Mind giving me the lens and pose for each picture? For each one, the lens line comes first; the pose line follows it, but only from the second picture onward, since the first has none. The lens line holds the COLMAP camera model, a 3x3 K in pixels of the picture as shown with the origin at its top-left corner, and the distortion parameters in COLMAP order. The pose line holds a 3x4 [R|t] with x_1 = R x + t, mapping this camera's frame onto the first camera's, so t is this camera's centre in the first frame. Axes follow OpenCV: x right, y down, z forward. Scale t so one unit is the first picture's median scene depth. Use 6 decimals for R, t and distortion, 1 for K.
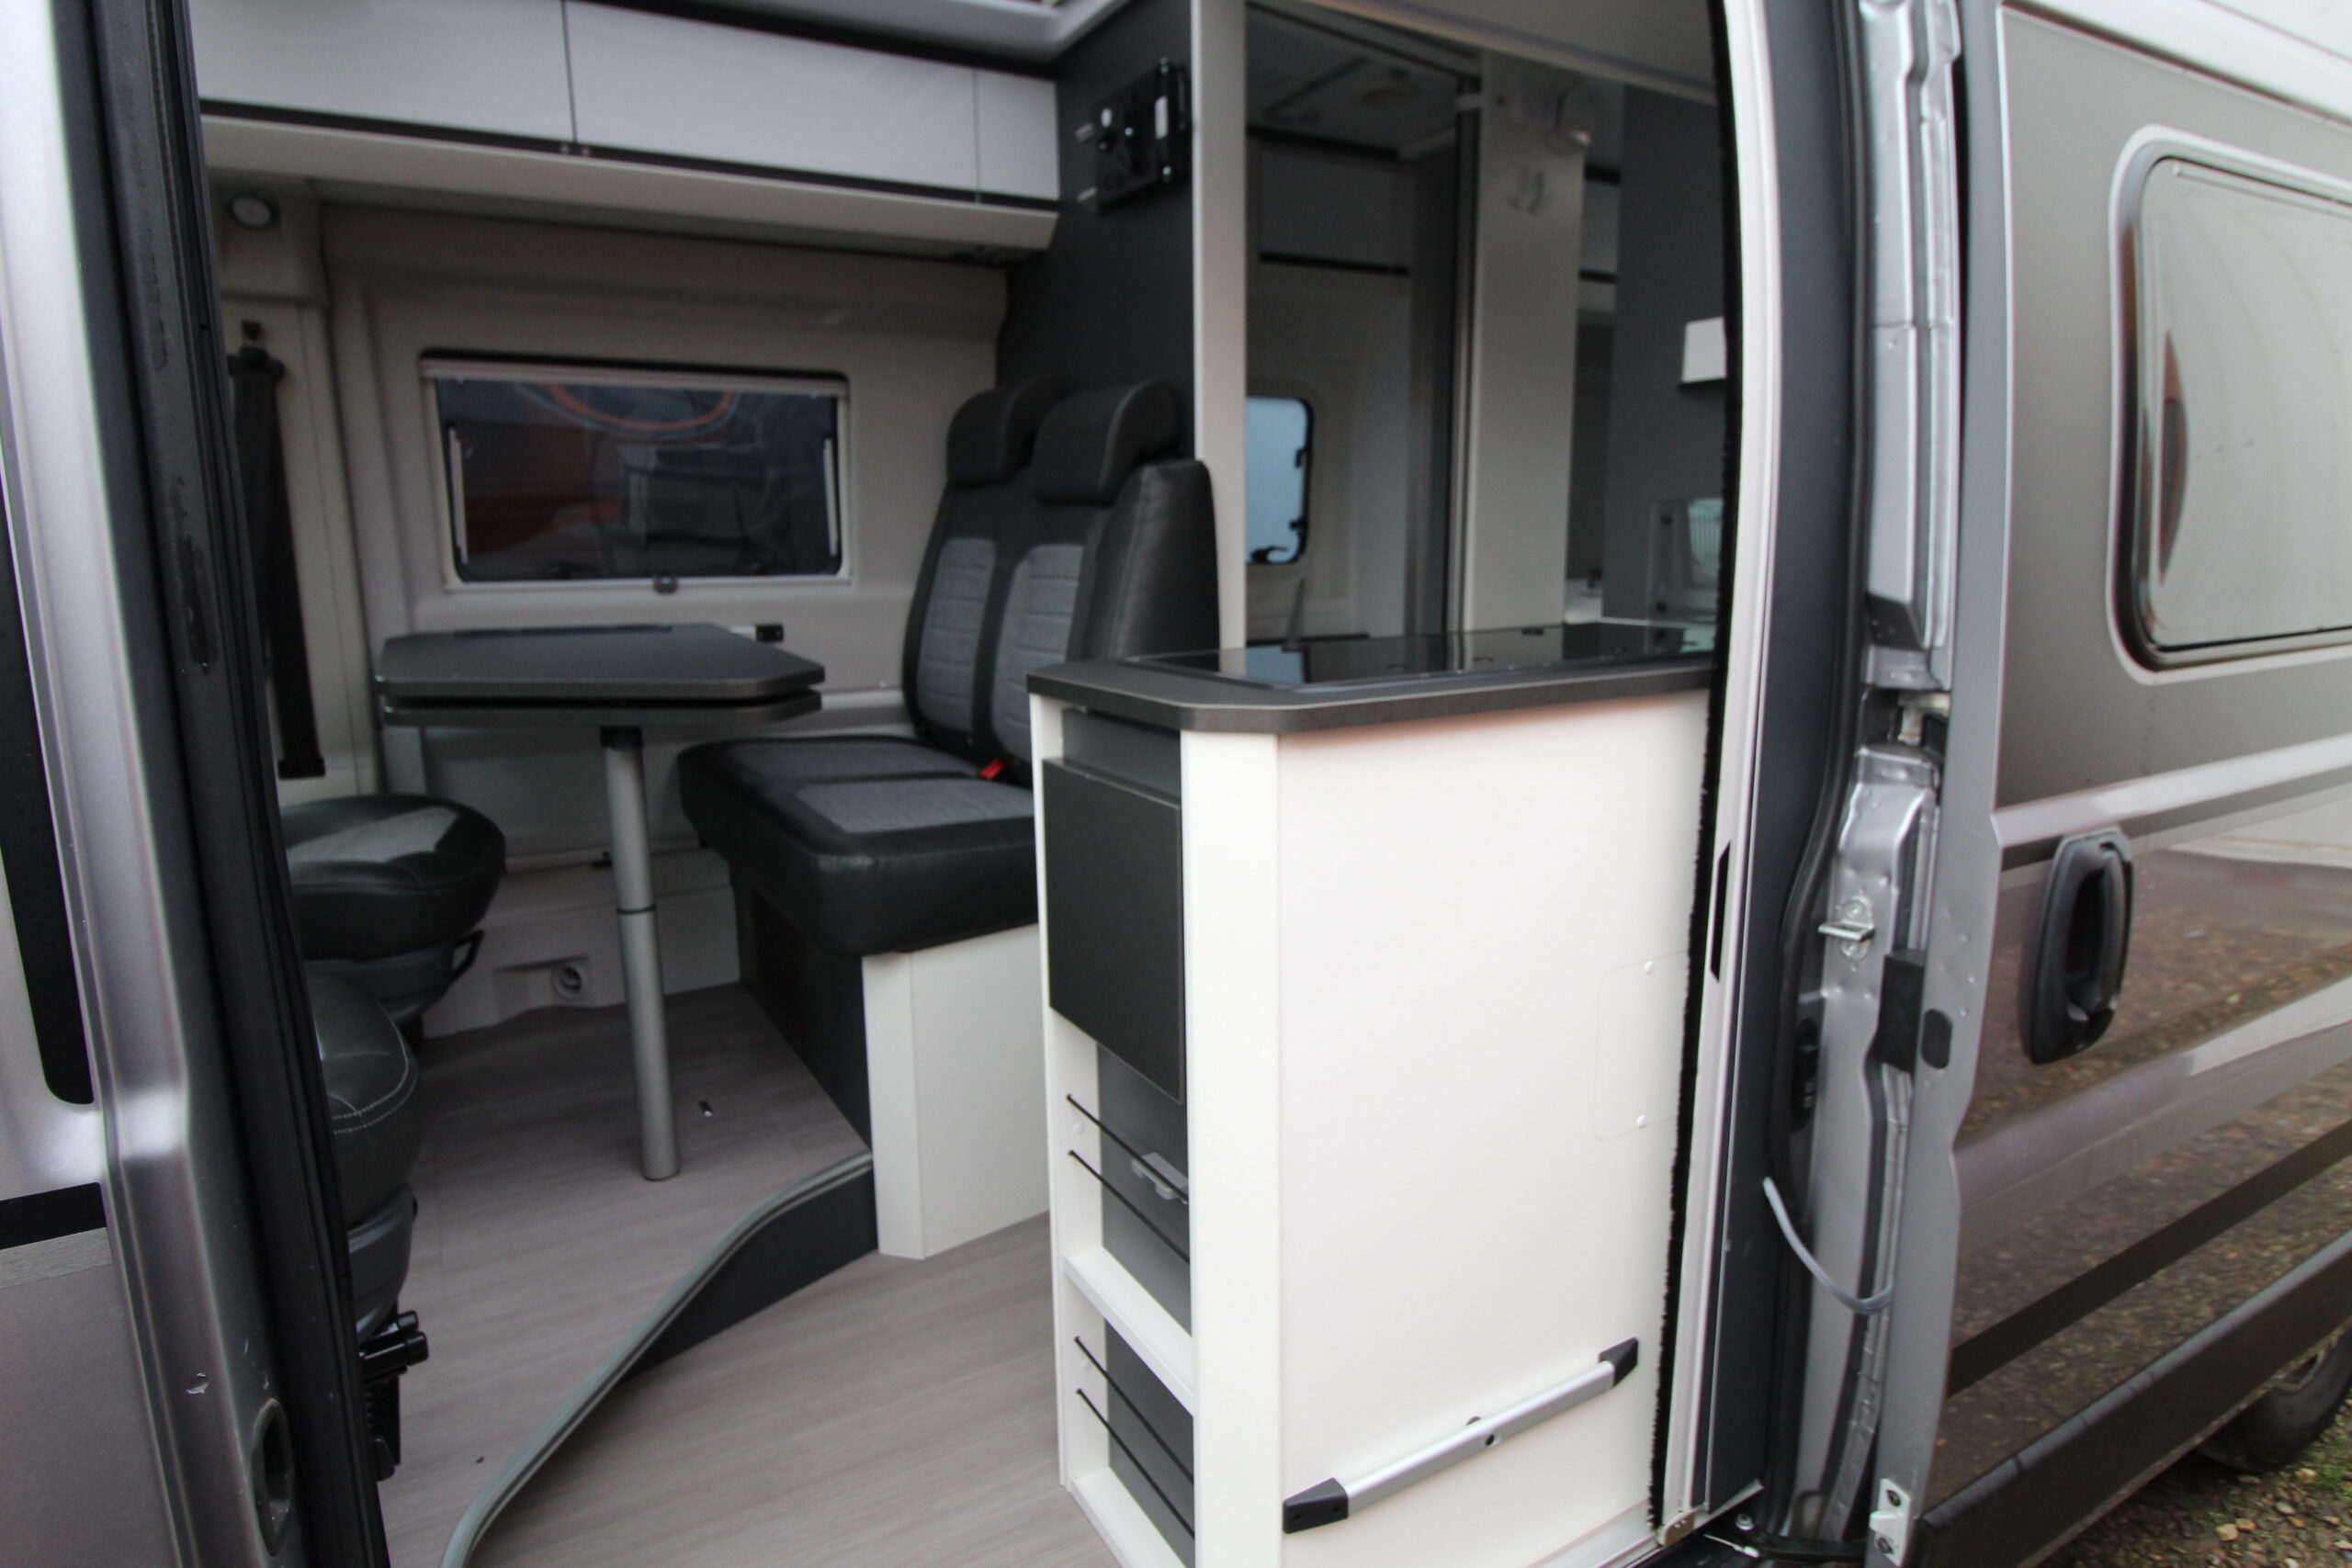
lens RADIAL K [[1286.4, 0, 1189.0], [0, 1286.4, 777.2], [0, 0, 1]] dist [0.001116, -0.000174]
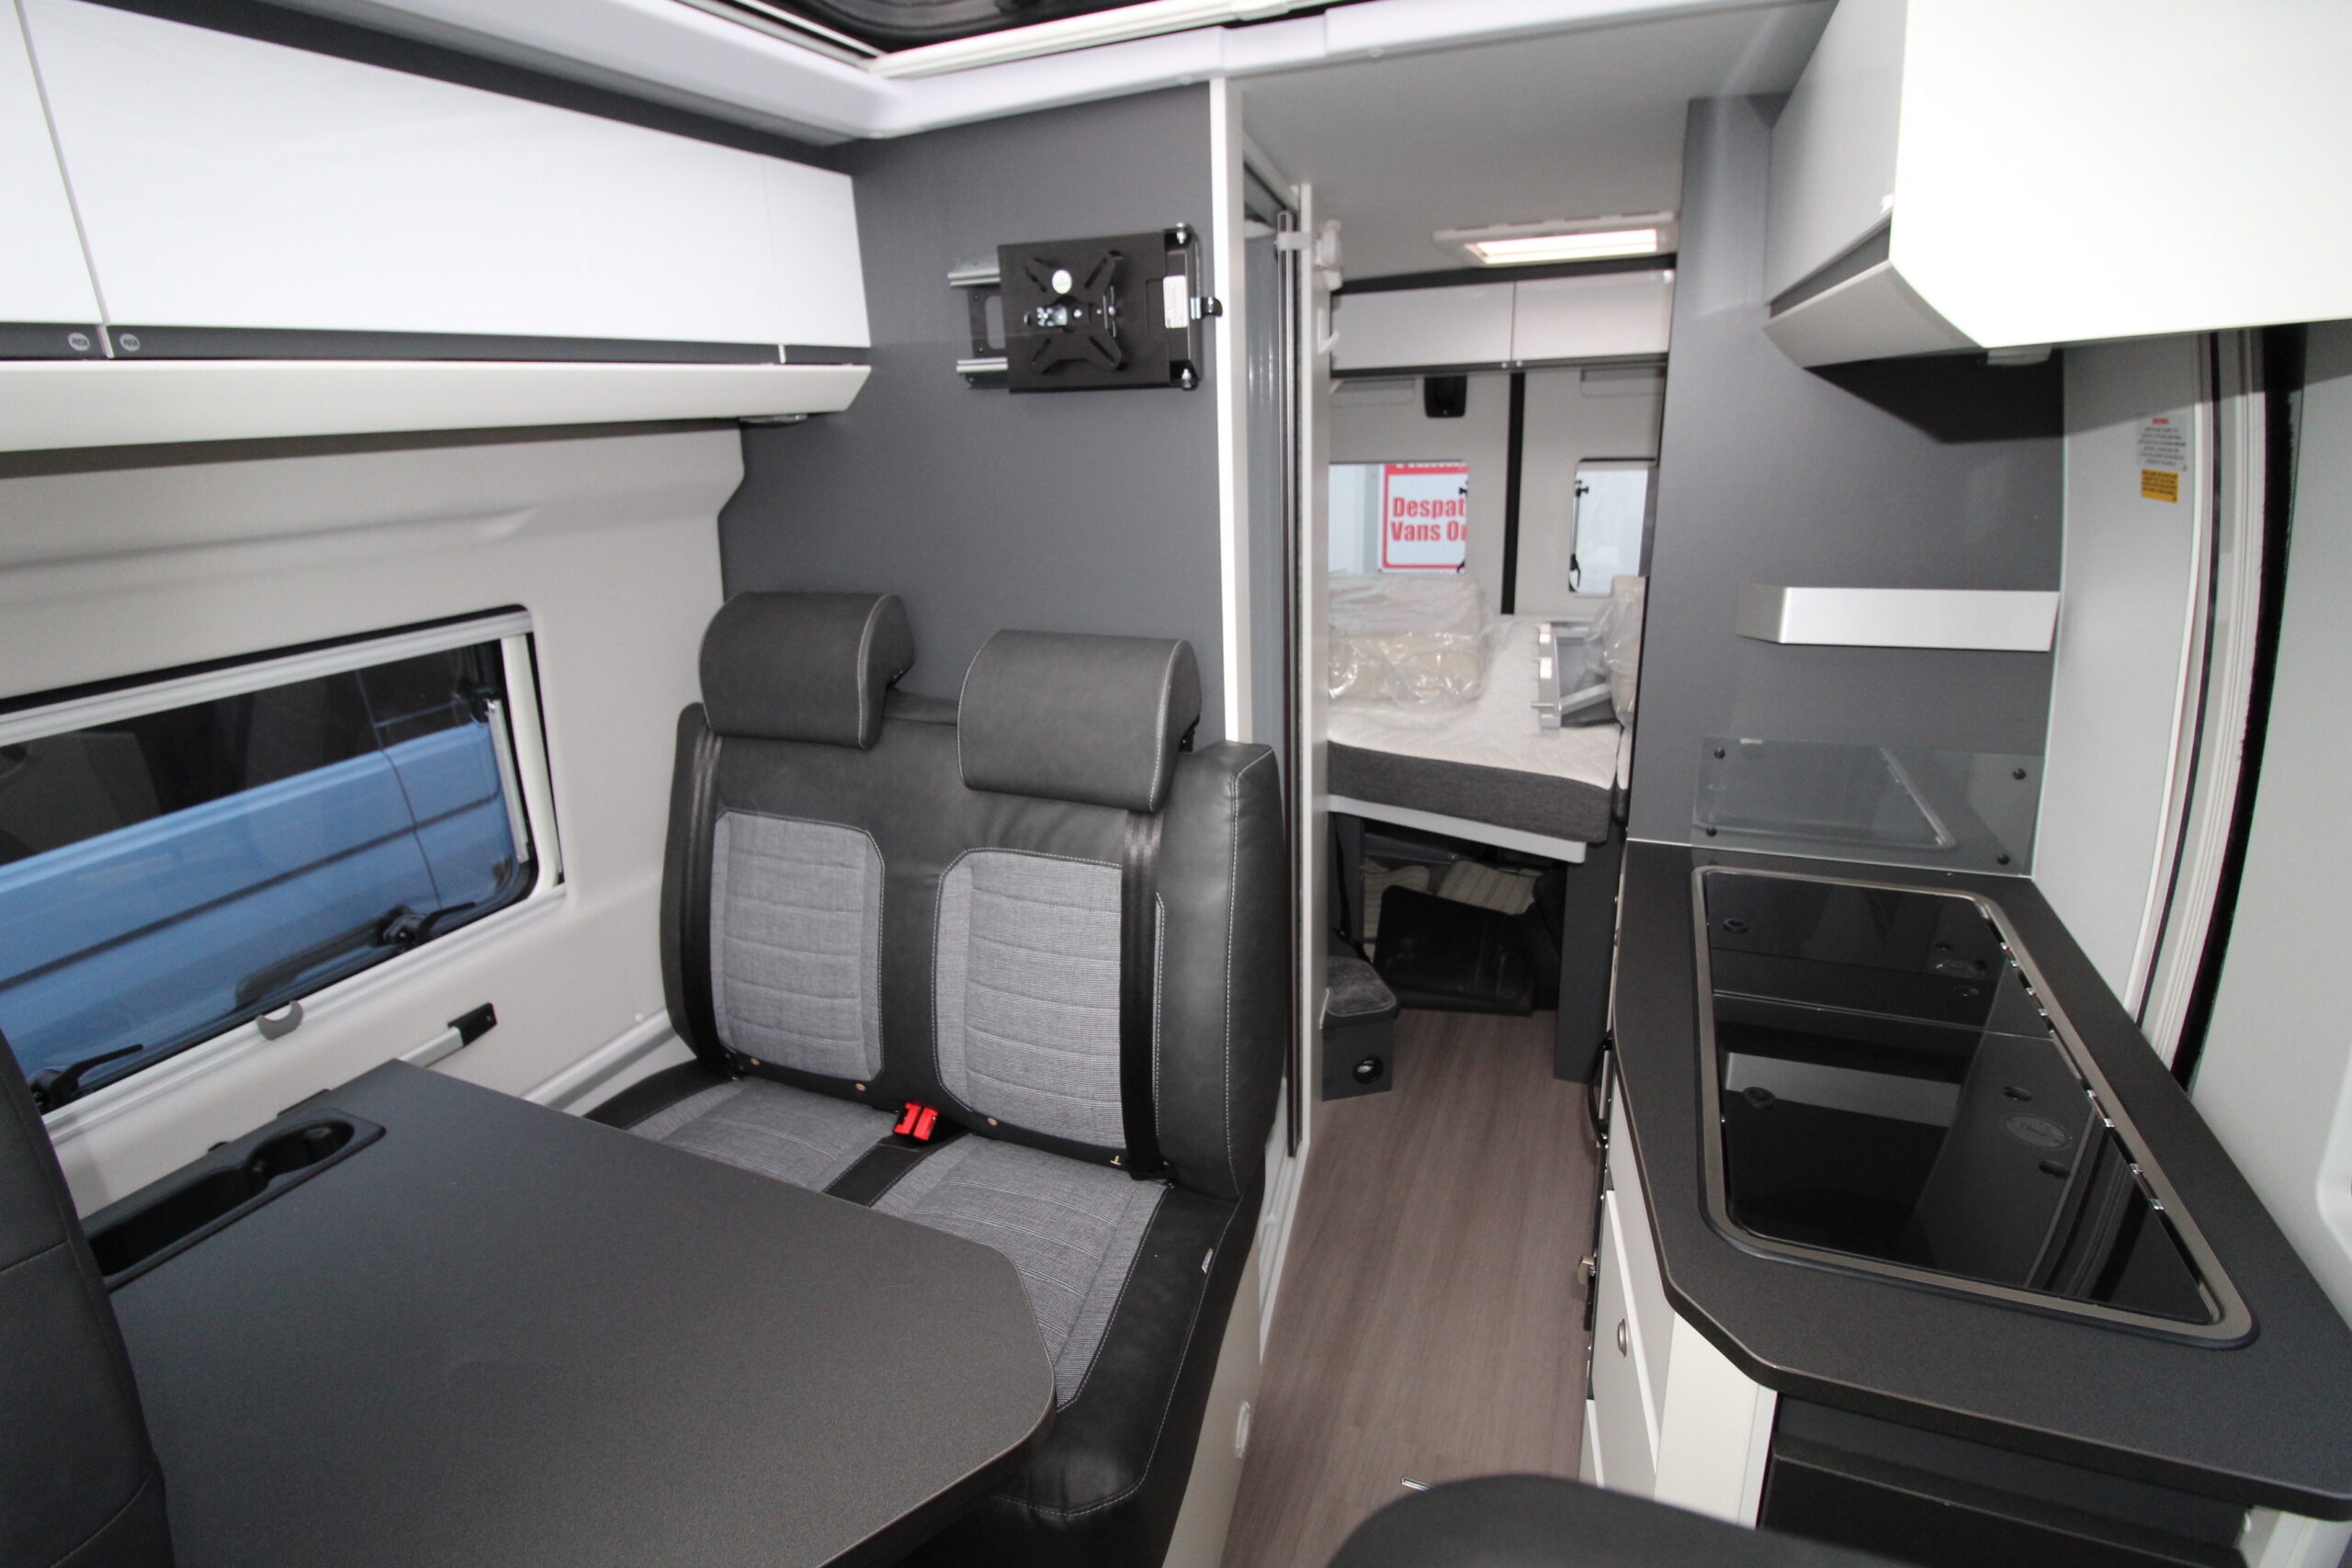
lens RADIAL K [[1091.2, 0, 1181.9], [0, 1091.2, 768.5], [0, 0, 1]] dist [-0.000906, -0.010622]
pose [[0.801462, -0.211677, 0.559332, -0.332595], [0.152840, 0.976704, 0.150627, -0.272227], [-0.578186, -0.035233, 0.815144, 0.380146]]
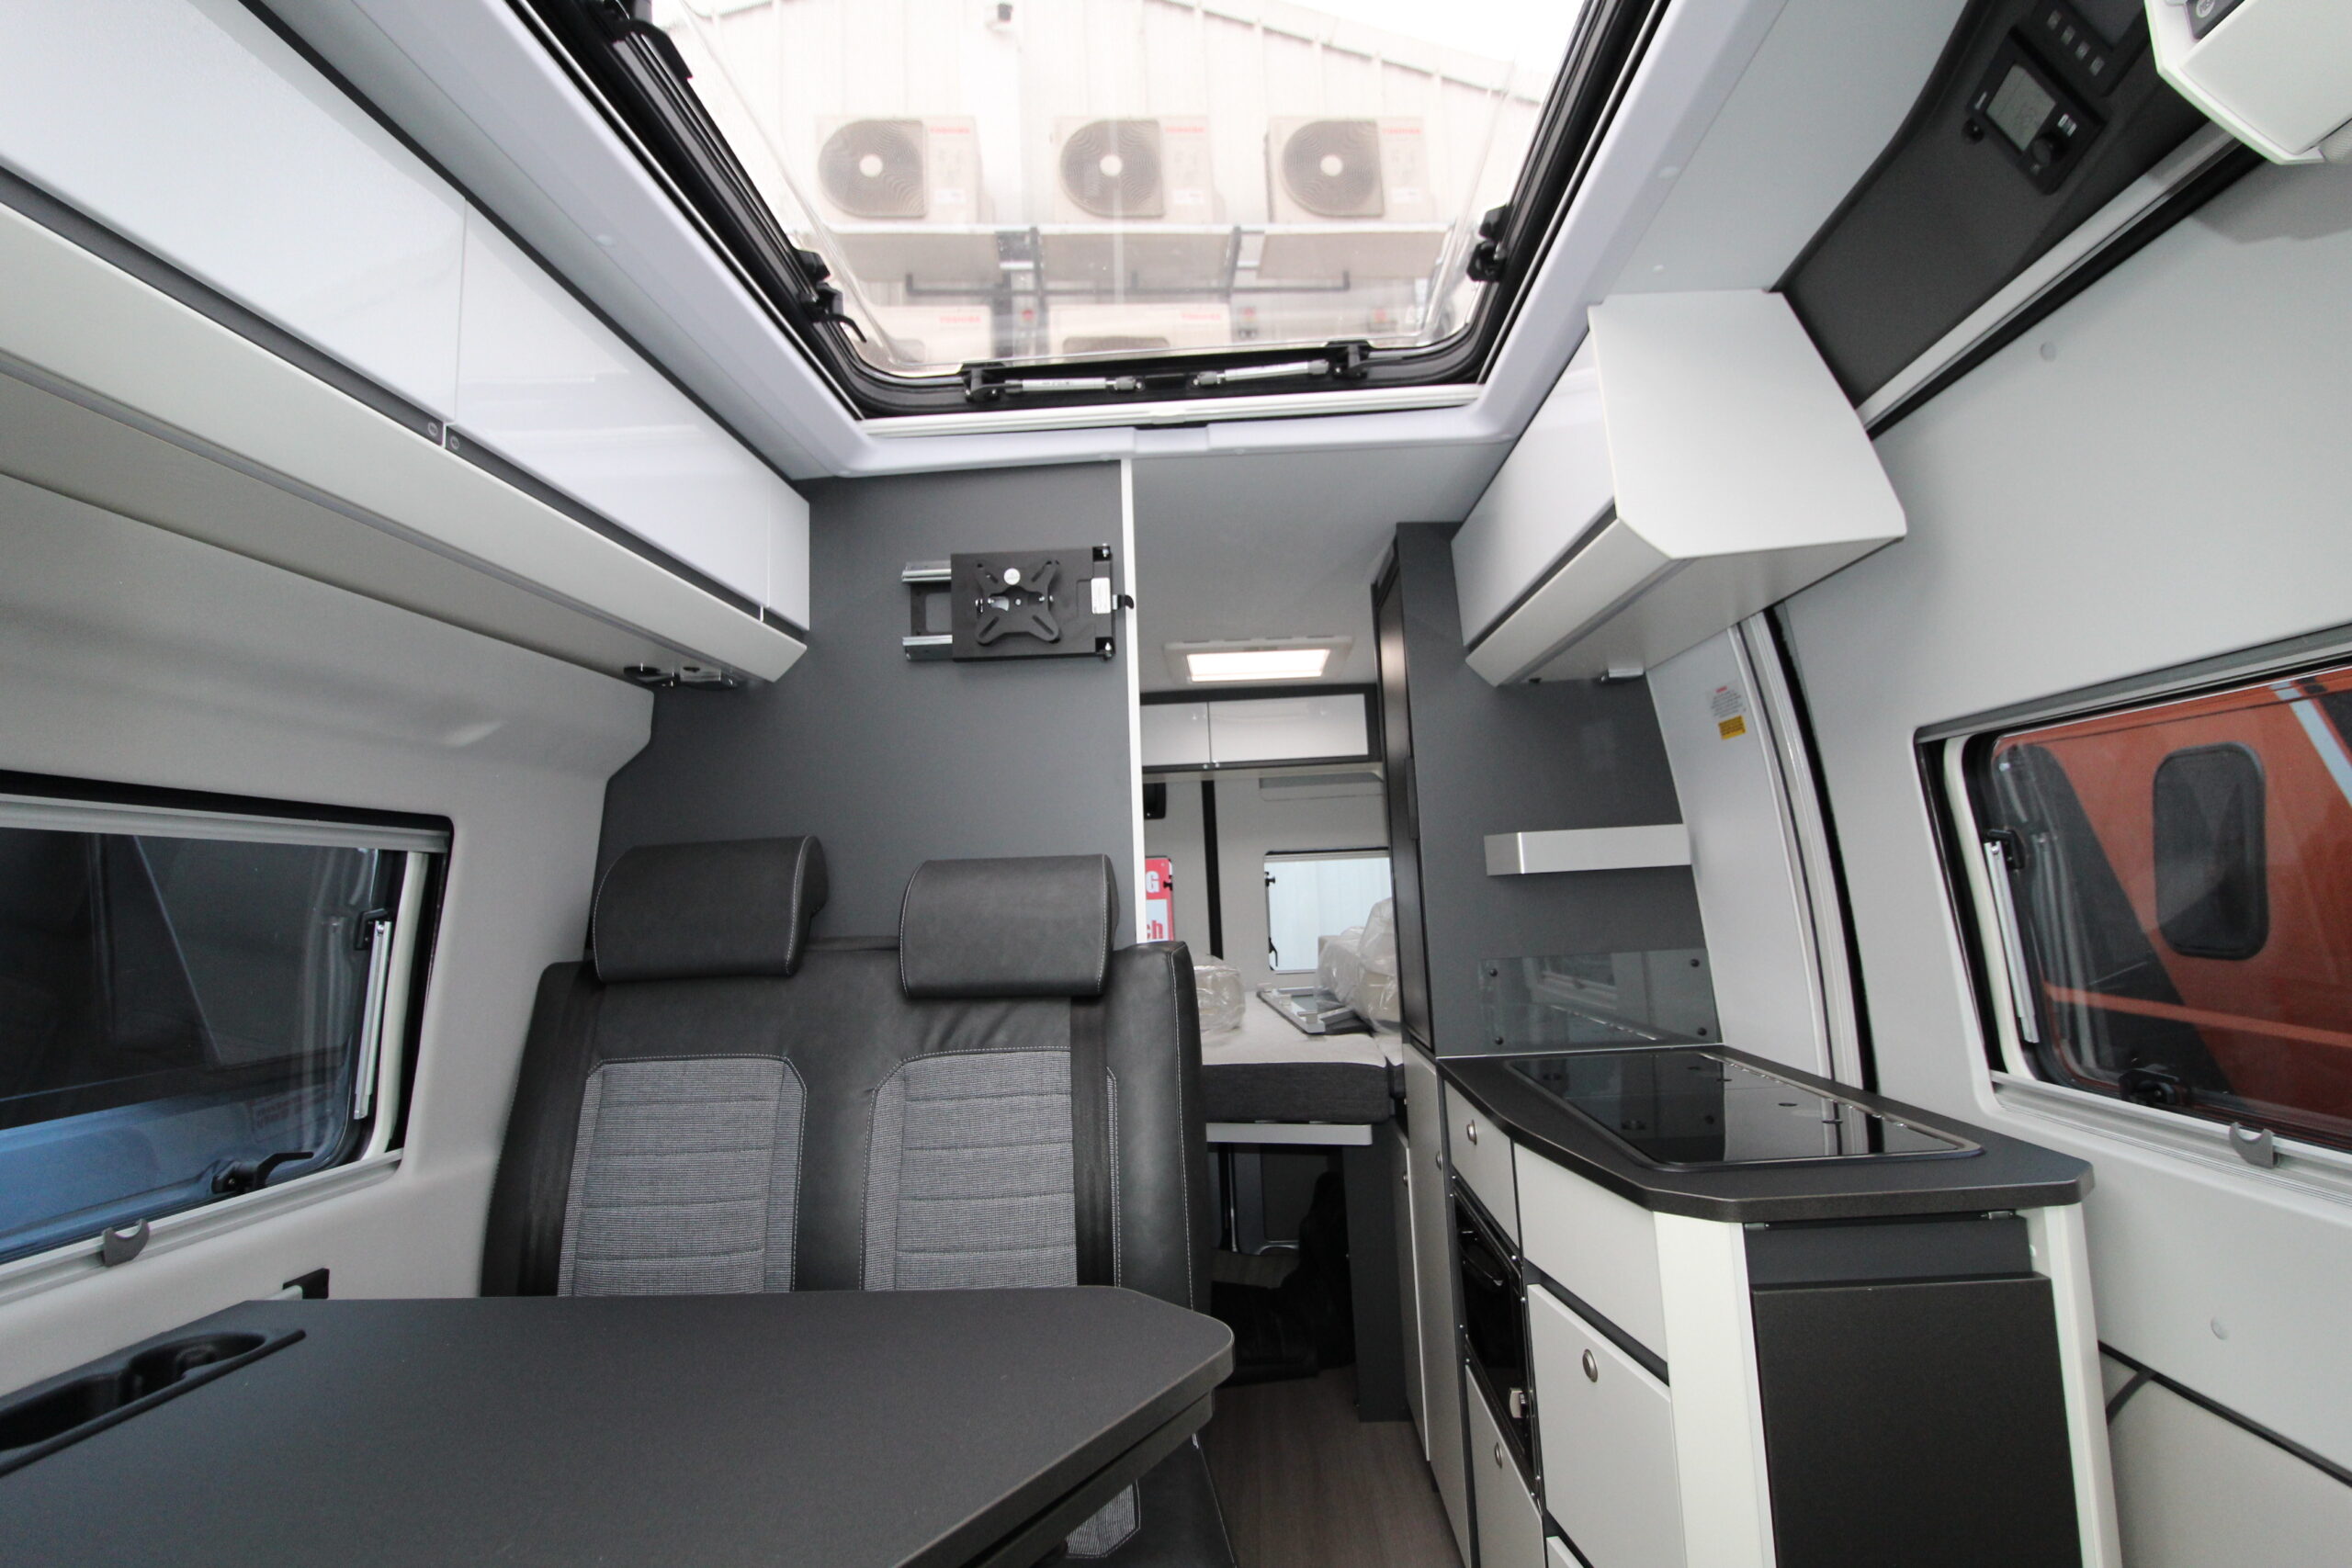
lens RADIAL K [[1167.1, 0, 1194.6], [0, 1167.1, 767.7], [0, 0, 1]] dist [0.003485, -0.014665]
pose [[0.540757, 0.072163, 0.838078, -0.561710], [0.207736, 0.953997, -0.216183, -0.143874], [-0.815124, 0.291002, 0.500890, 0.423925]]
